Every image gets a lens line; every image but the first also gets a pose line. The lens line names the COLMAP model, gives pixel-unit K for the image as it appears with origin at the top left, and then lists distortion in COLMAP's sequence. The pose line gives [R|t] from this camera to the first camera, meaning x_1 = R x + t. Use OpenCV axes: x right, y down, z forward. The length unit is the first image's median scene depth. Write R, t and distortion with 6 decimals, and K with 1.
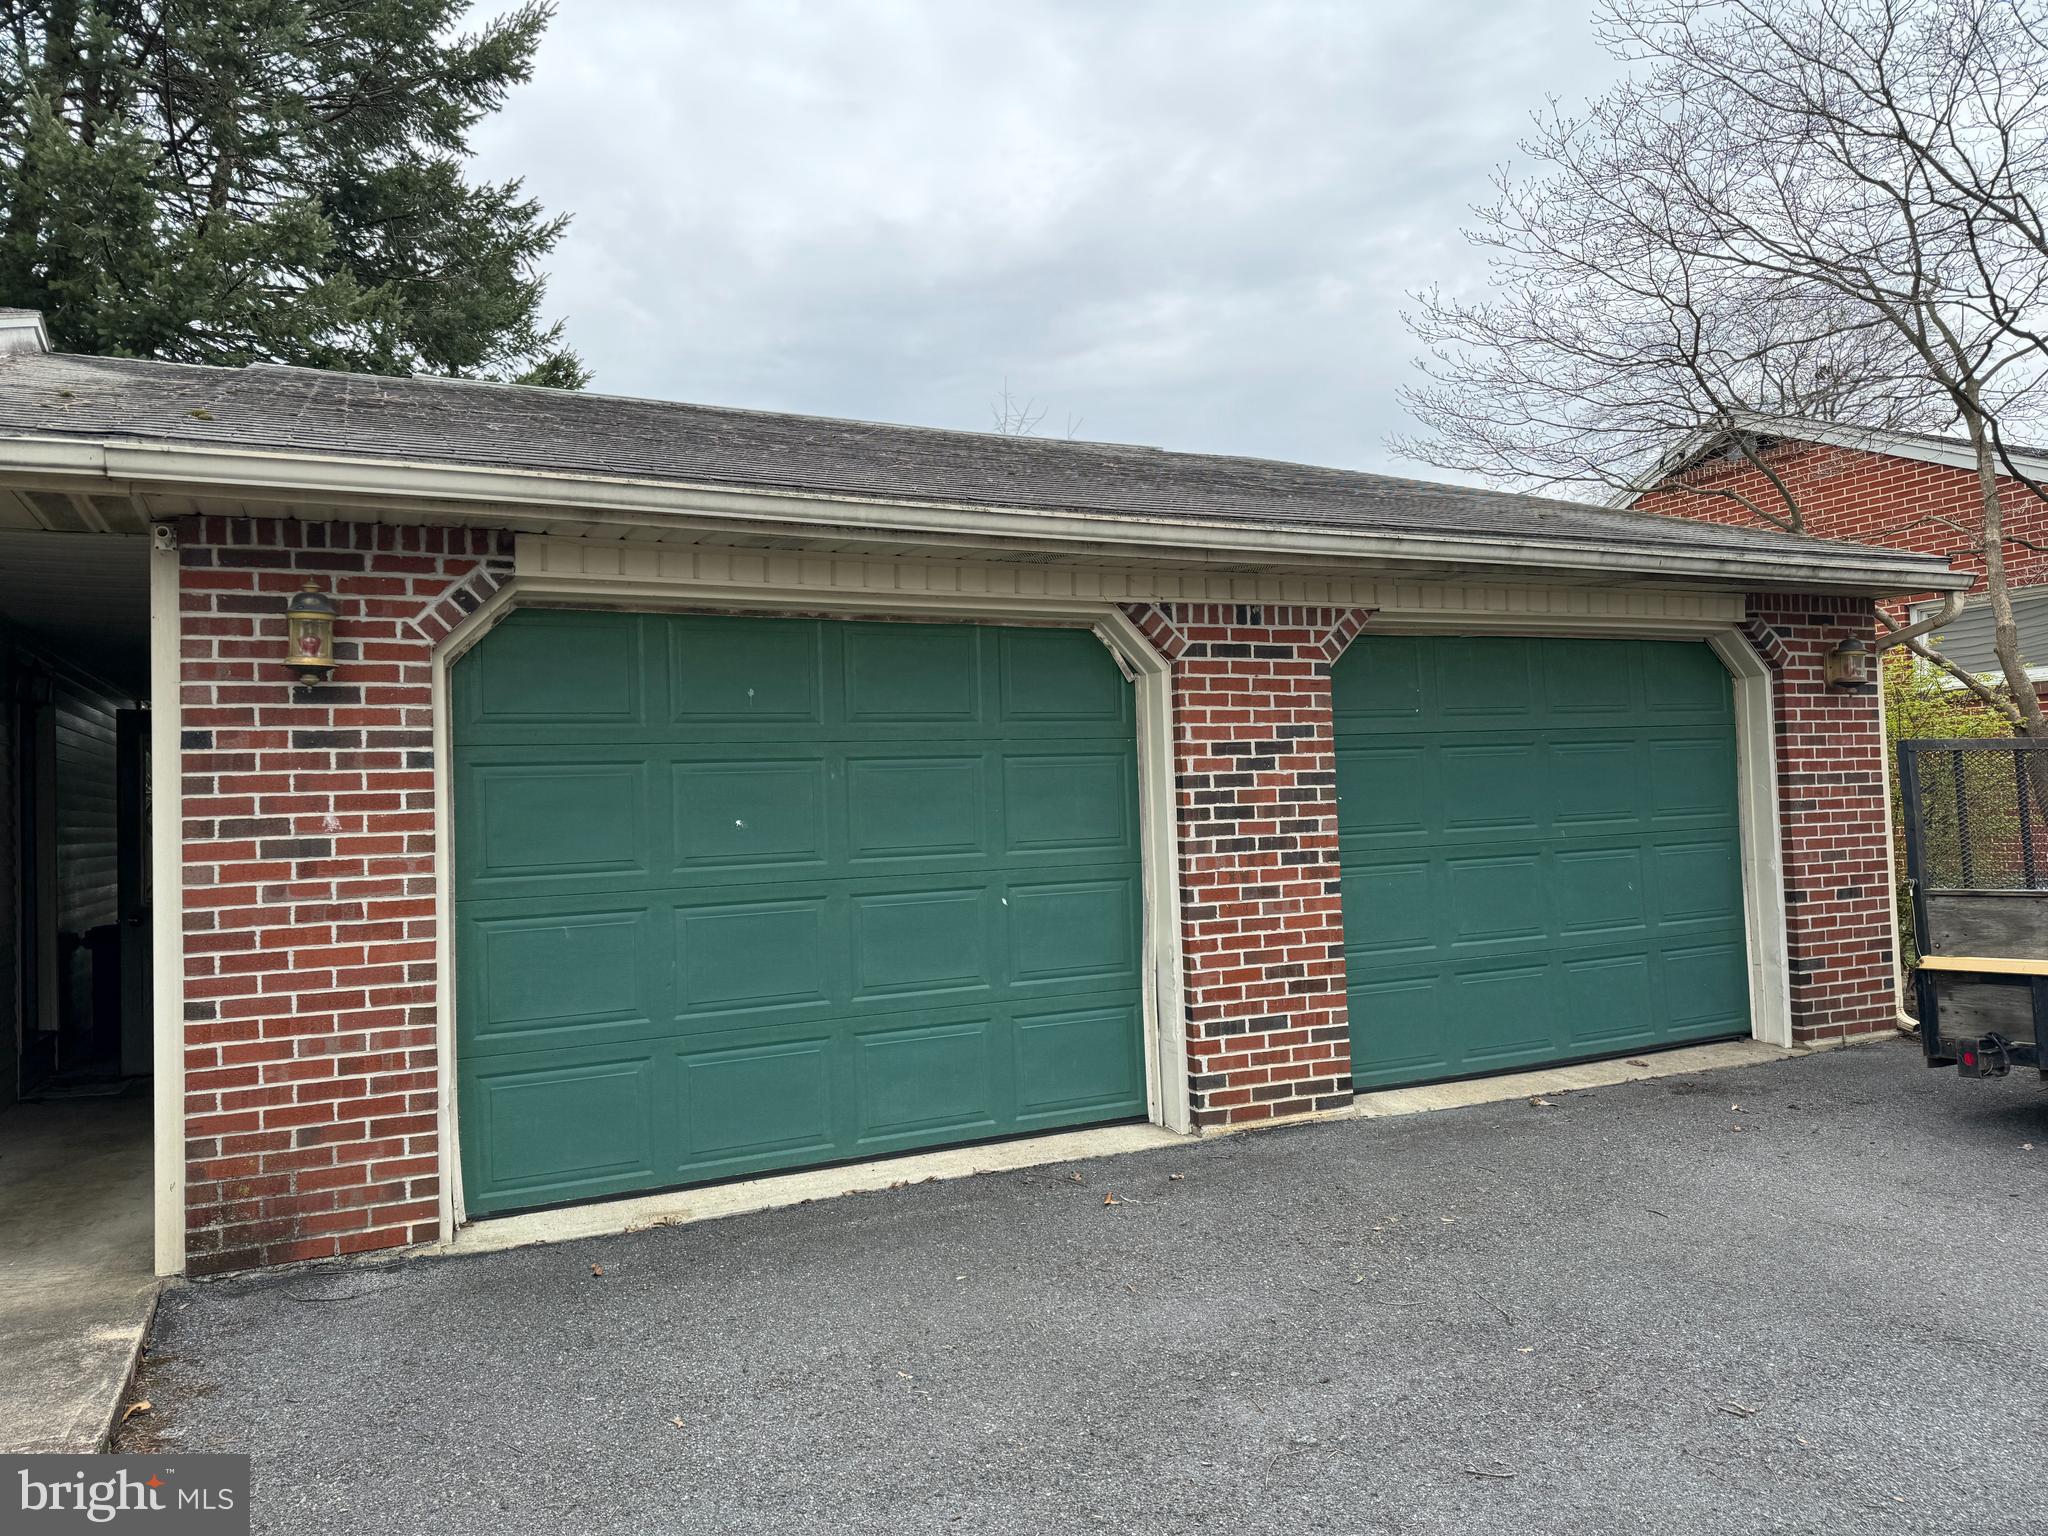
lens RADIAL K [[1430.6, 0, 1002.2], [0, 1430.6, 755.3], [0, 0, 1]] dist [0.042730, -0.041816]
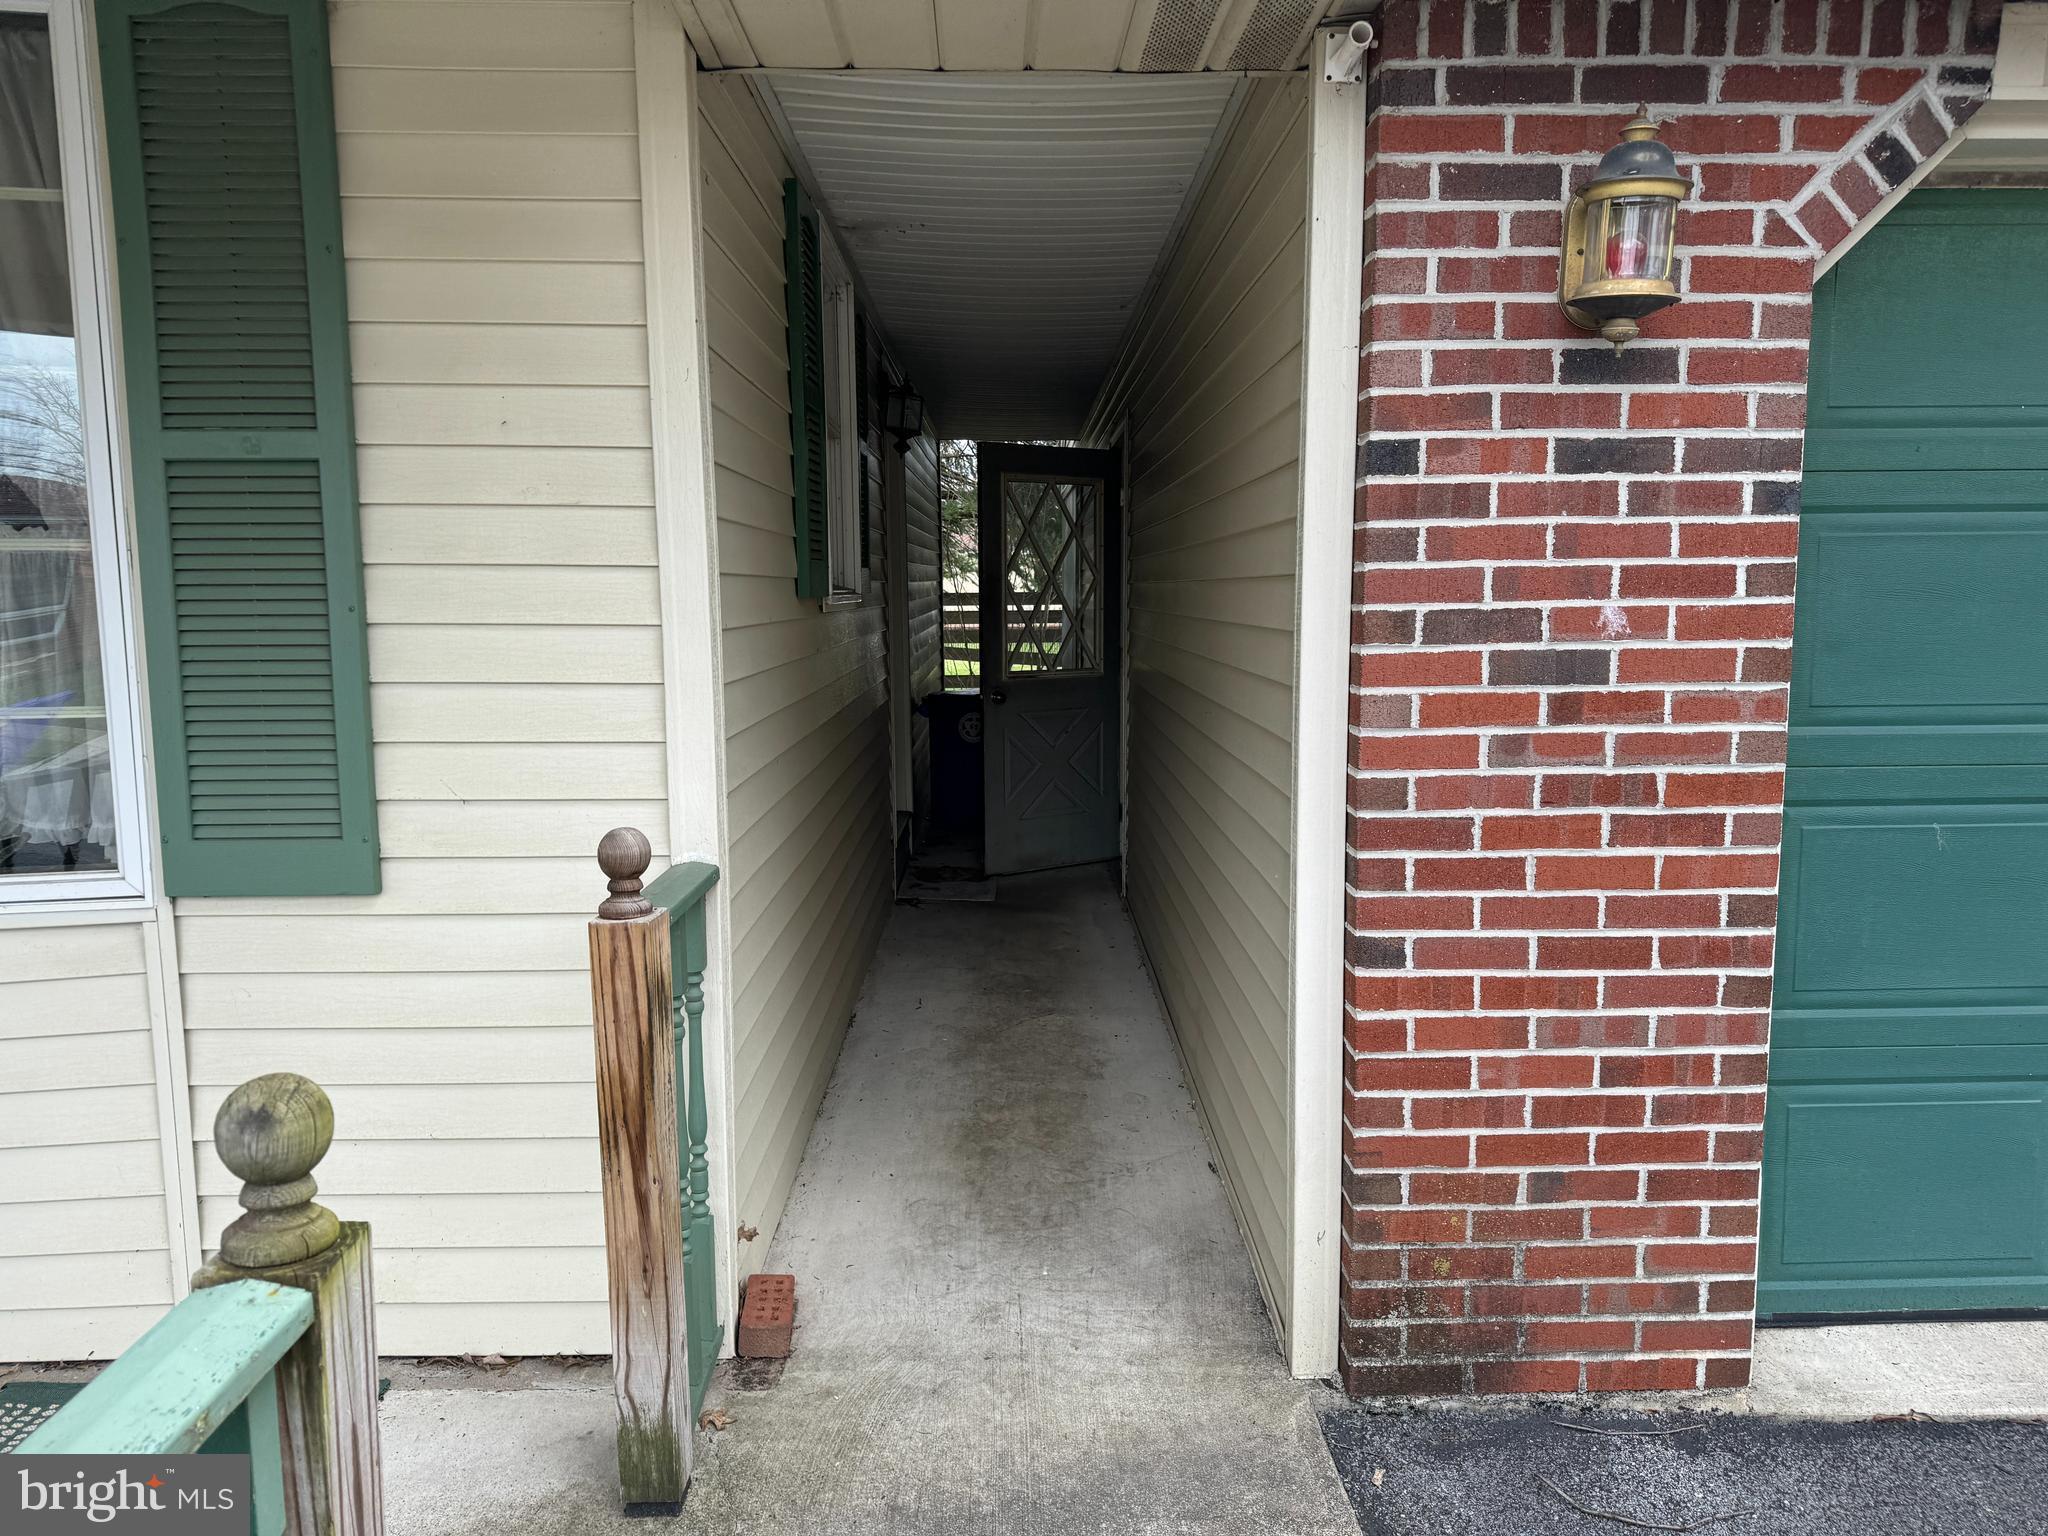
lens RADIAL K [[1430.6, 0, 1030.2], [0, 1430.6, 752.8], [0, 0, 1]] dist [0.042730, -0.041816]
pose [[0.917519, 0.075871, -0.390389, -0.454653], [-0.008183, 0.985027, 0.172206, 0.006457], [0.397609, -0.154807, 0.904401, 0.443356]]
